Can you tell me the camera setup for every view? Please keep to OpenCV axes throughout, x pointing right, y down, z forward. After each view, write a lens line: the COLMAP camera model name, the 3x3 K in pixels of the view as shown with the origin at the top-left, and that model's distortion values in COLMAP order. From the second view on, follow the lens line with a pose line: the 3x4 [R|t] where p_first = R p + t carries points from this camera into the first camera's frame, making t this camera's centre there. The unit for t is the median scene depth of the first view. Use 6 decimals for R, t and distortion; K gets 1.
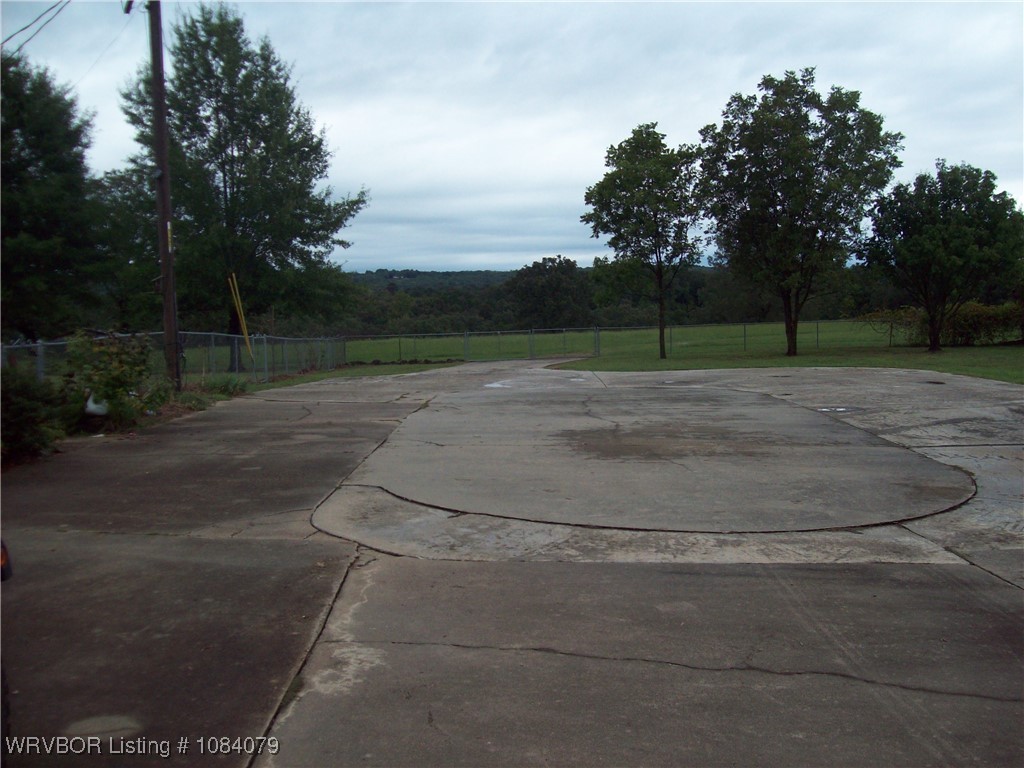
lens RADIAL K [[1073.4, 0, 508.3], [0, 1073.4, 393.9], [0, 0, 1]] dist [-0.110489, 0.000000]
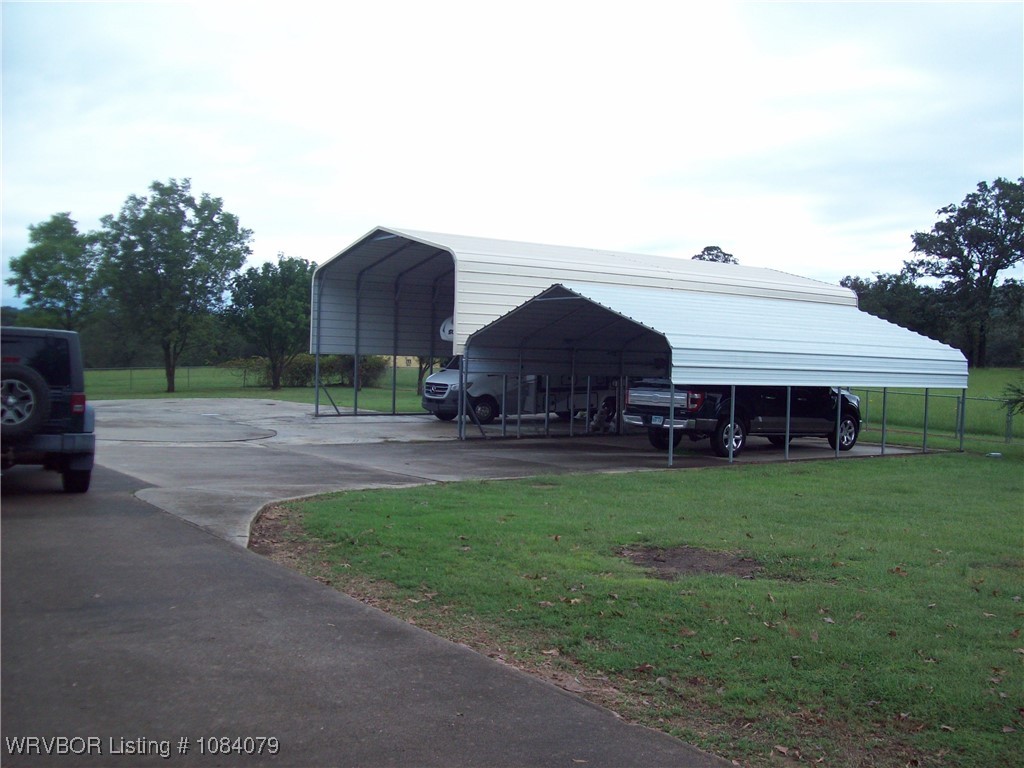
lens RADIAL K [[1073.4, 0, 511.3], [0, 1073.4, 387.1], [0, 0, 1]] dist [-0.110489, 0.000000]
pose [[0.831459, 0.008629, 0.555519, -0.116952], [0.019959, 0.998770, -0.045387, 0.026273], [-0.555227, 0.048825, 0.830264, -0.336454]]
